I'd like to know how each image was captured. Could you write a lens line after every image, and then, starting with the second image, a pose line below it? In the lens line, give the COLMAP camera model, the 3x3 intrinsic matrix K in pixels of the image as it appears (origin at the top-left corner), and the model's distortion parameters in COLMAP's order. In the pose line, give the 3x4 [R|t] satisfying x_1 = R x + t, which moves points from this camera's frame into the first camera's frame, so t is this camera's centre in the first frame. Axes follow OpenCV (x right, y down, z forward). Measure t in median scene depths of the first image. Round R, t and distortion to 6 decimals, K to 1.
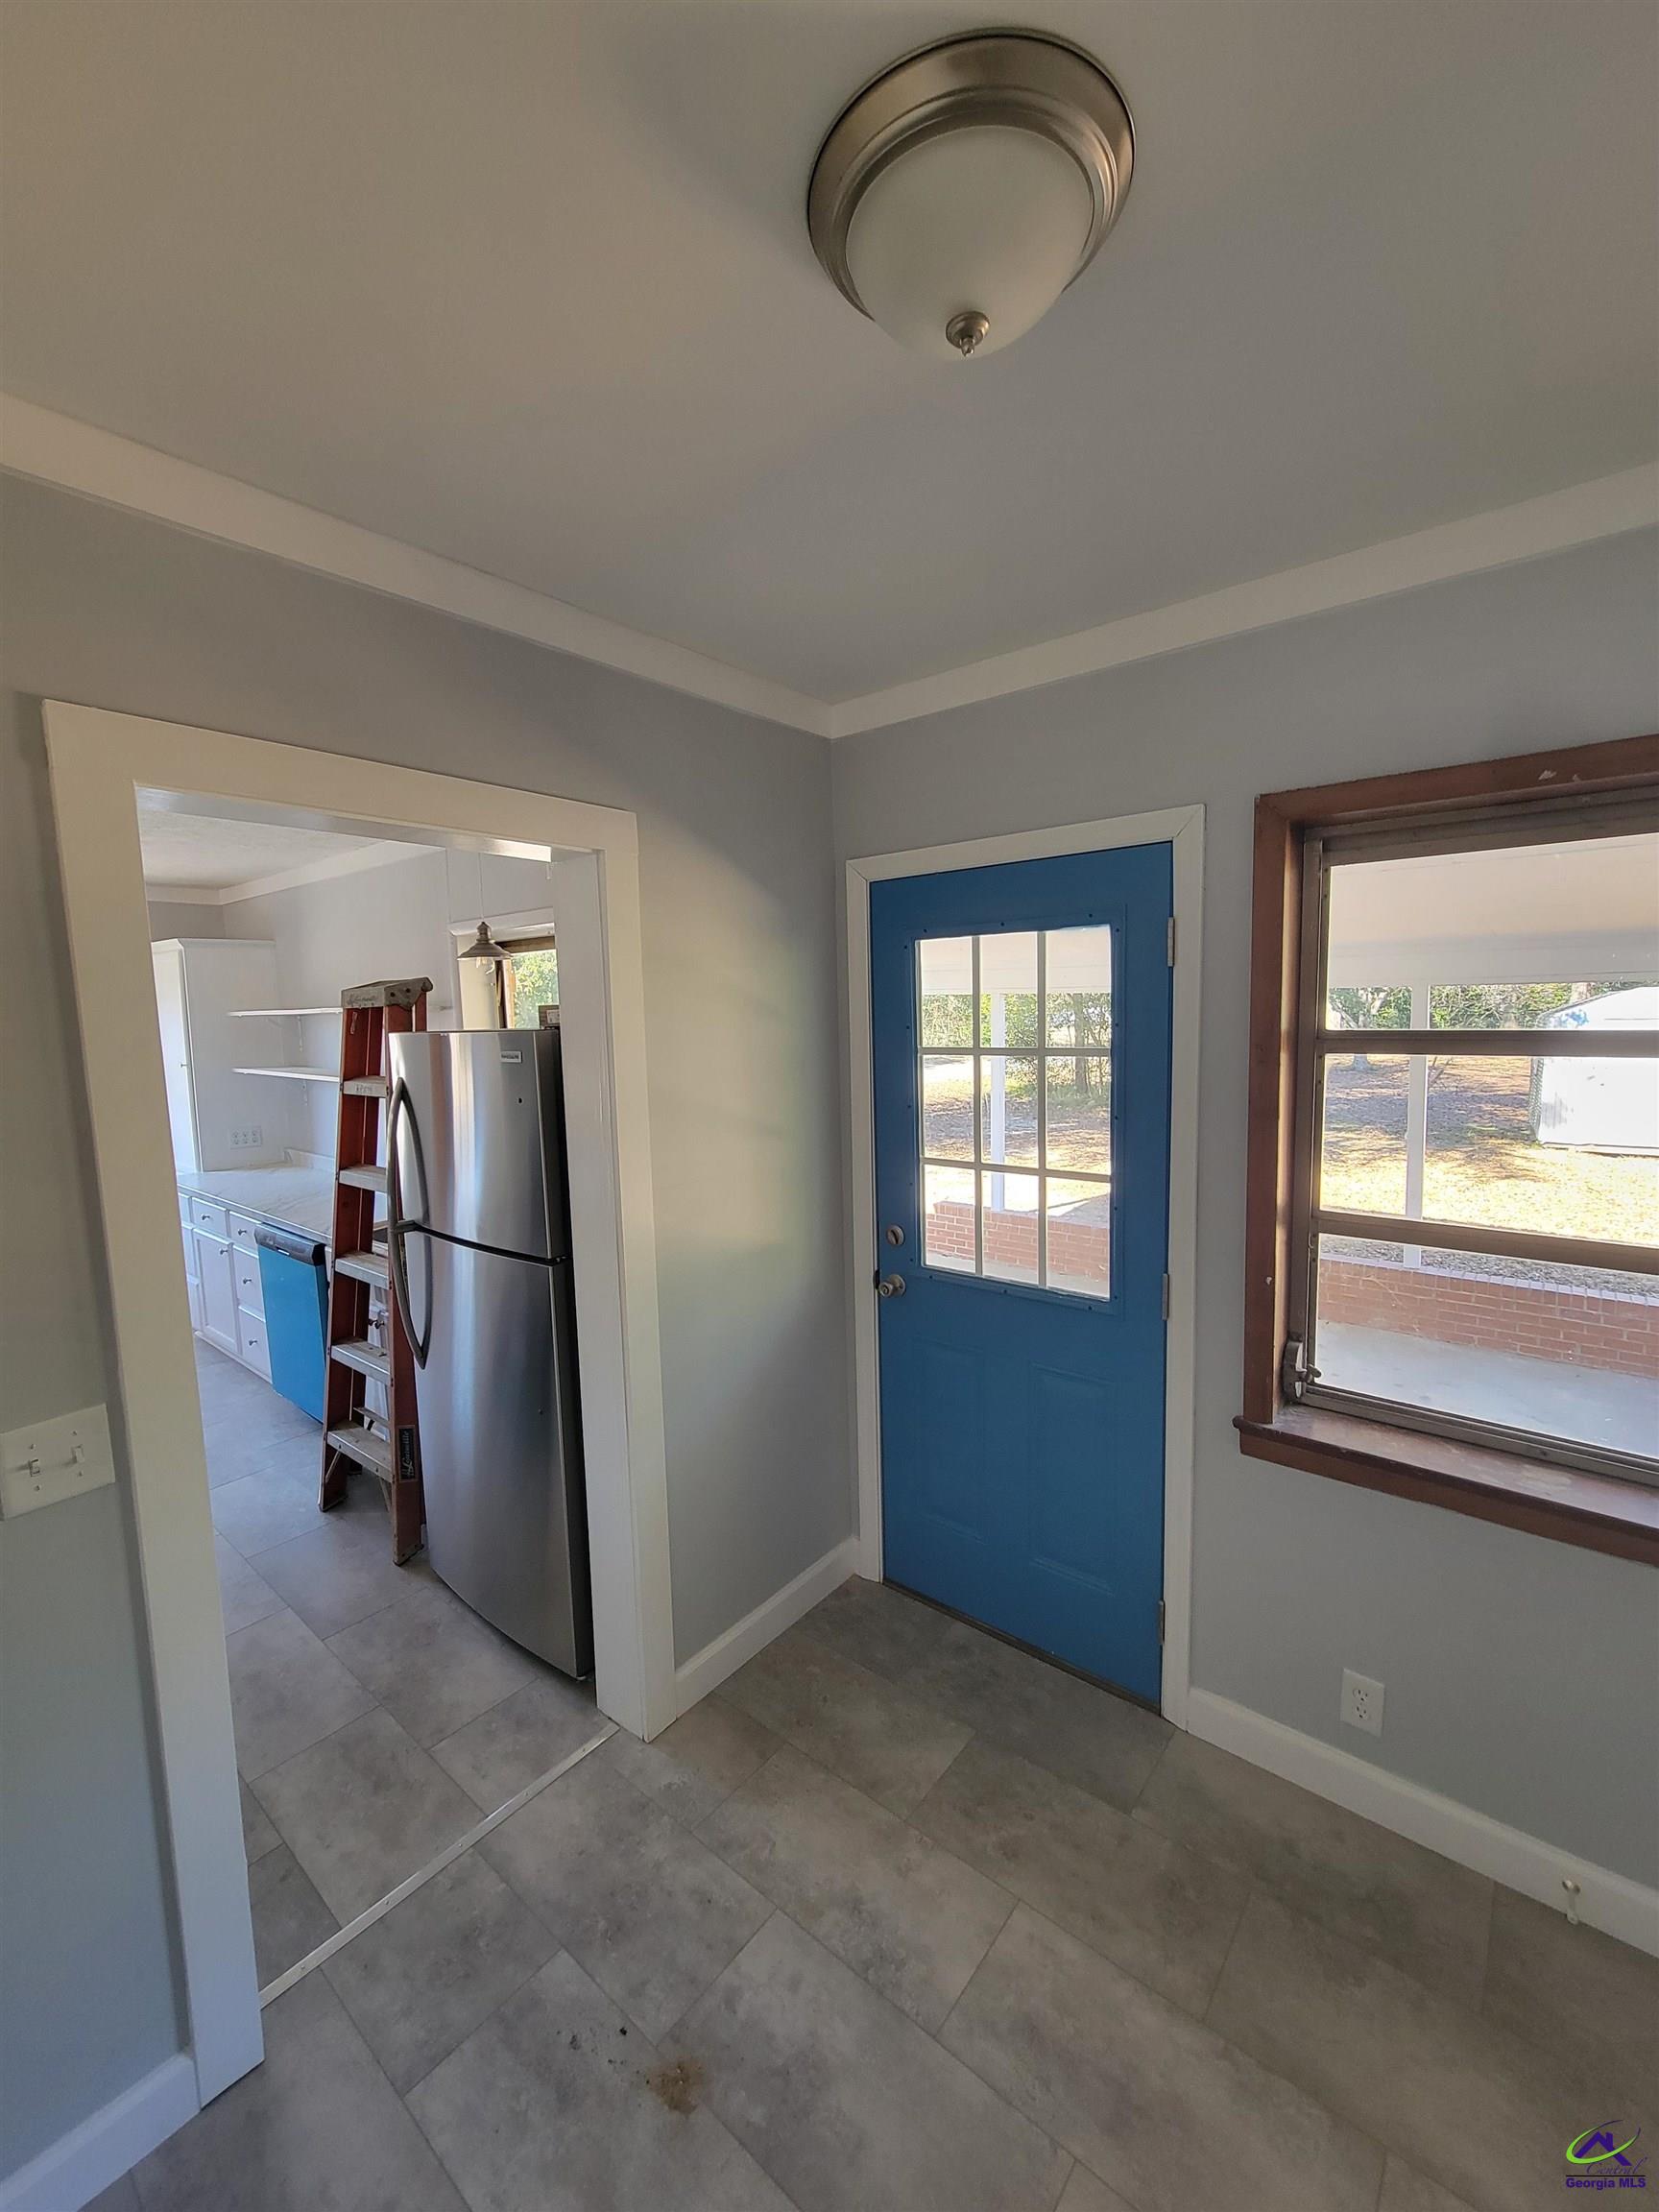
lens RADIAL K [[908.8, 0, 820.4], [0, 908.8, 1112.5], [0, 0, 1]] dist [0.000654, 0.000278]
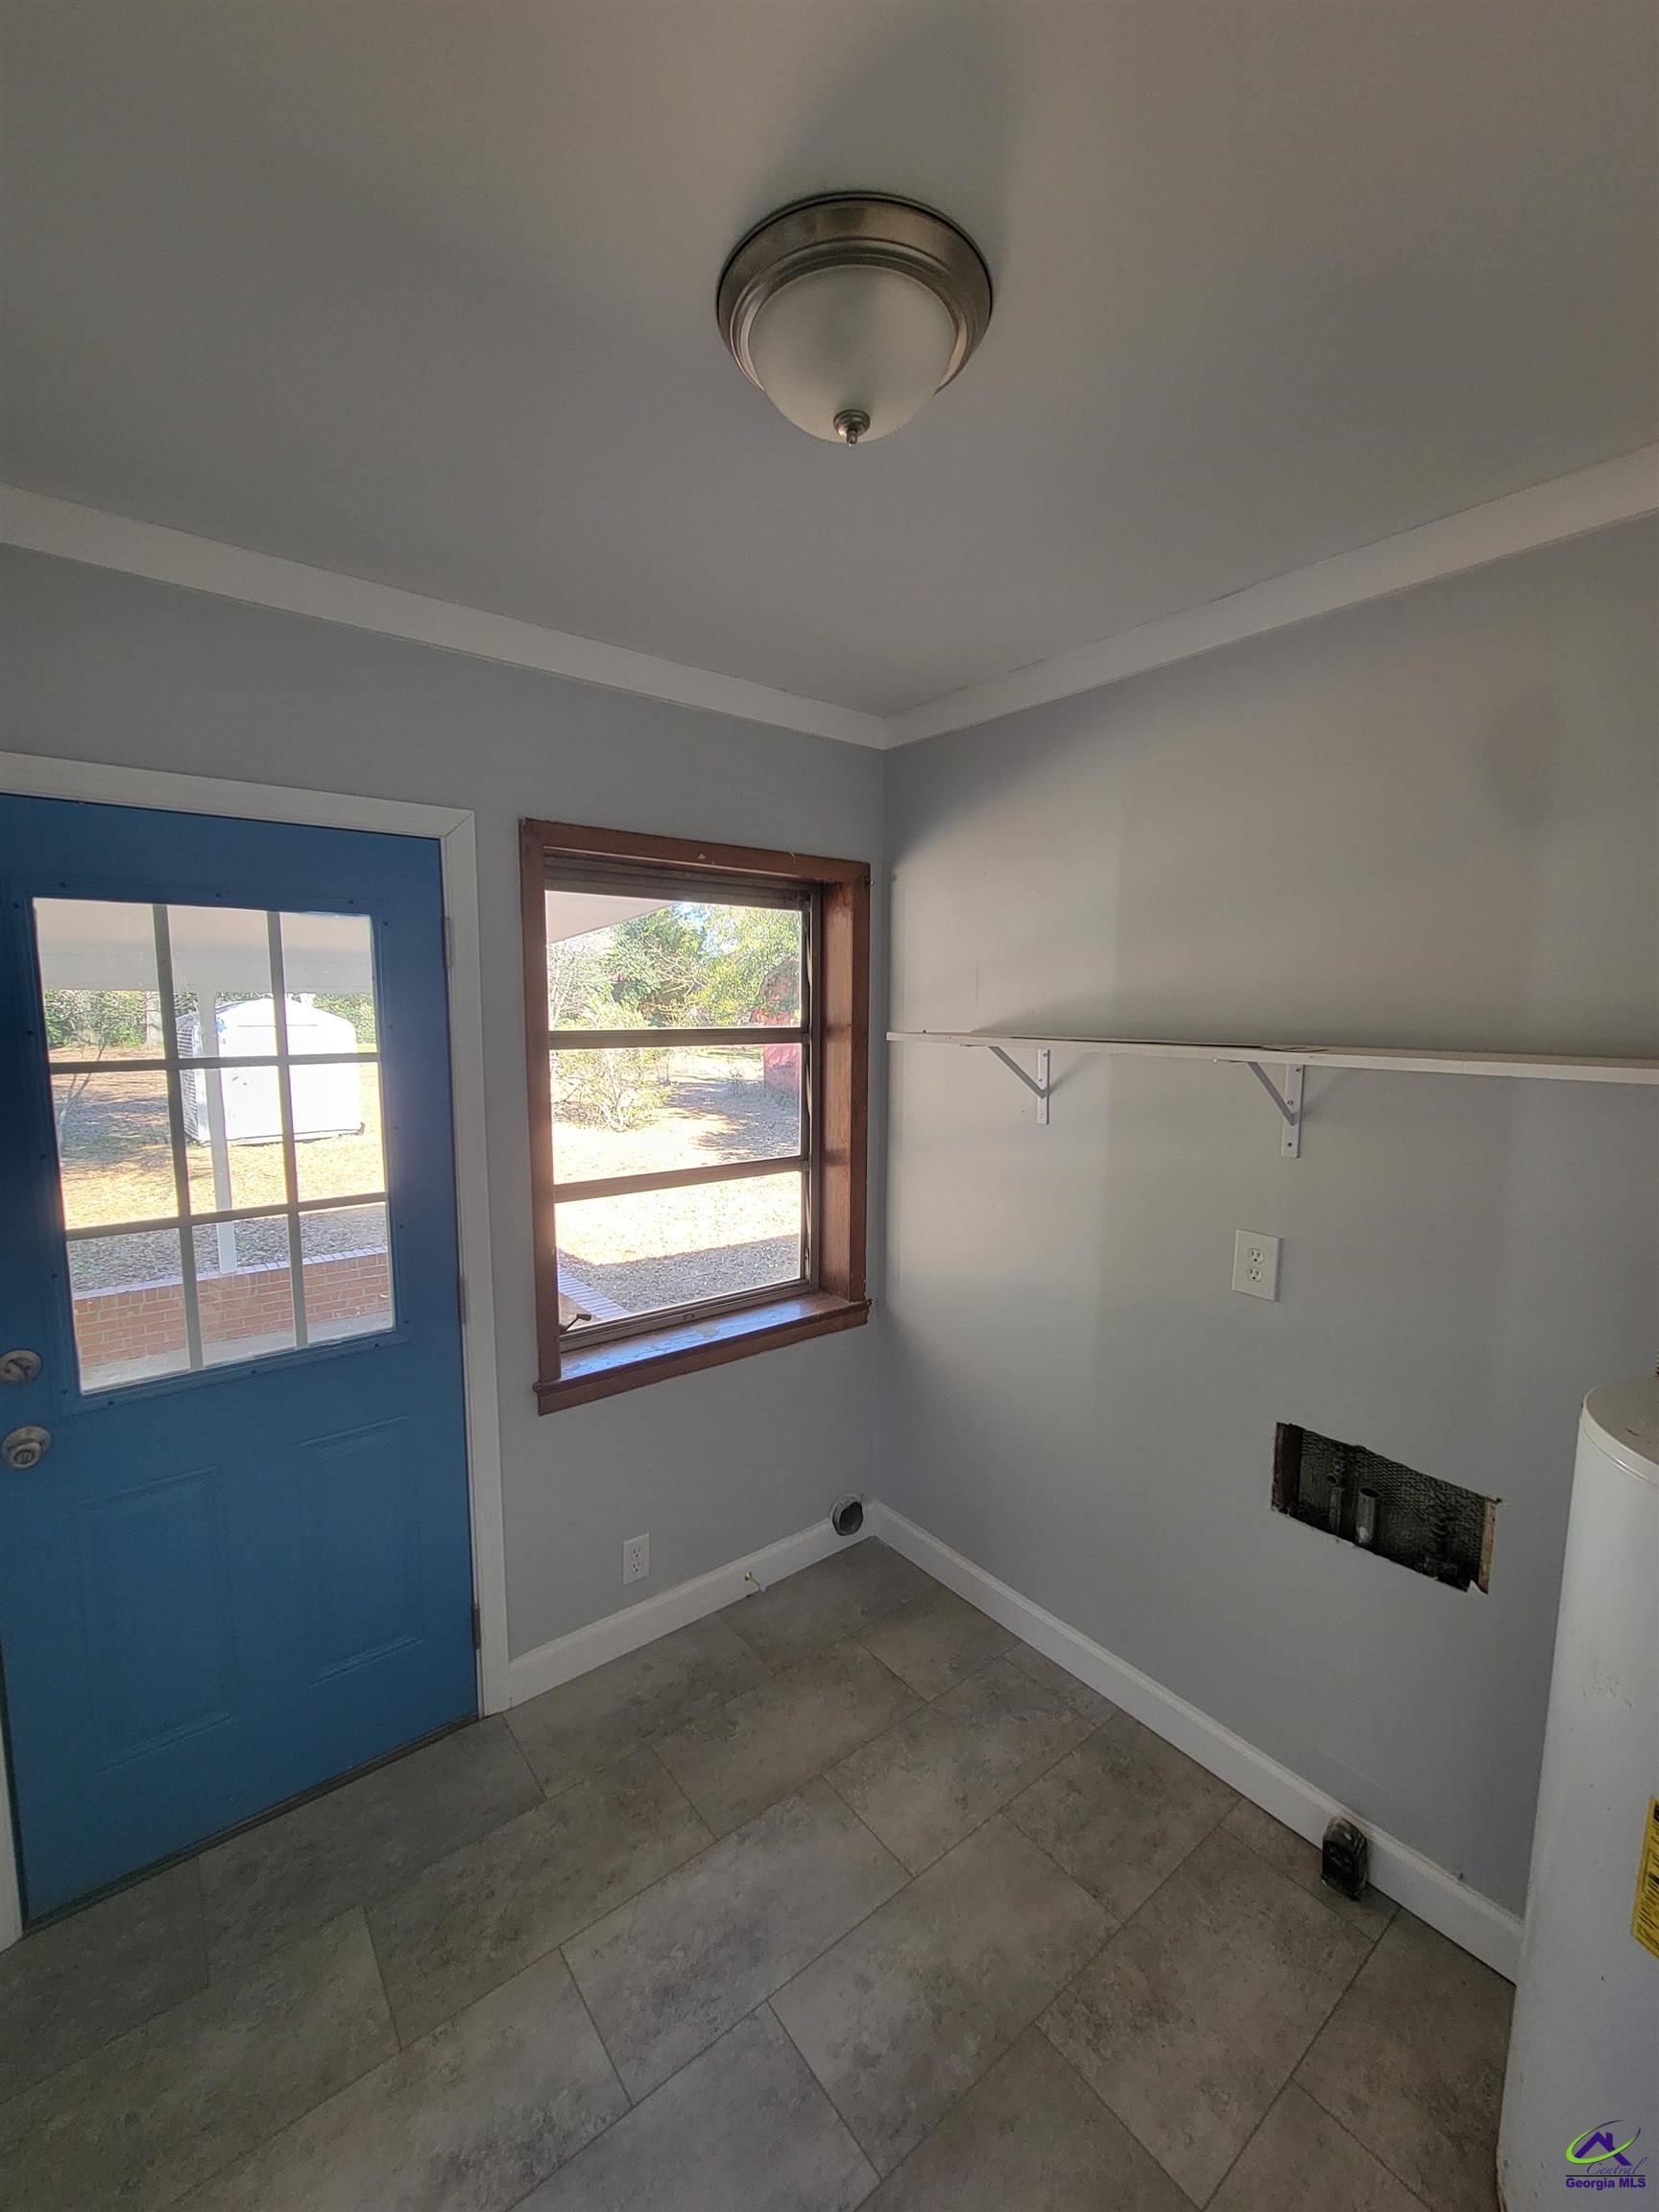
lens RADIAL K [[890.3, 0, 829.5], [0, 890.3, 1106.0], [0, 0, 1]] dist [-0.014717, 0.003615]
pose [[0.202843, -0.087771, 0.975270, -0.494870], [0.101630, 0.992483, 0.068183, -0.035065], [-0.973923, 0.085287, 0.210239, 0.418116]]
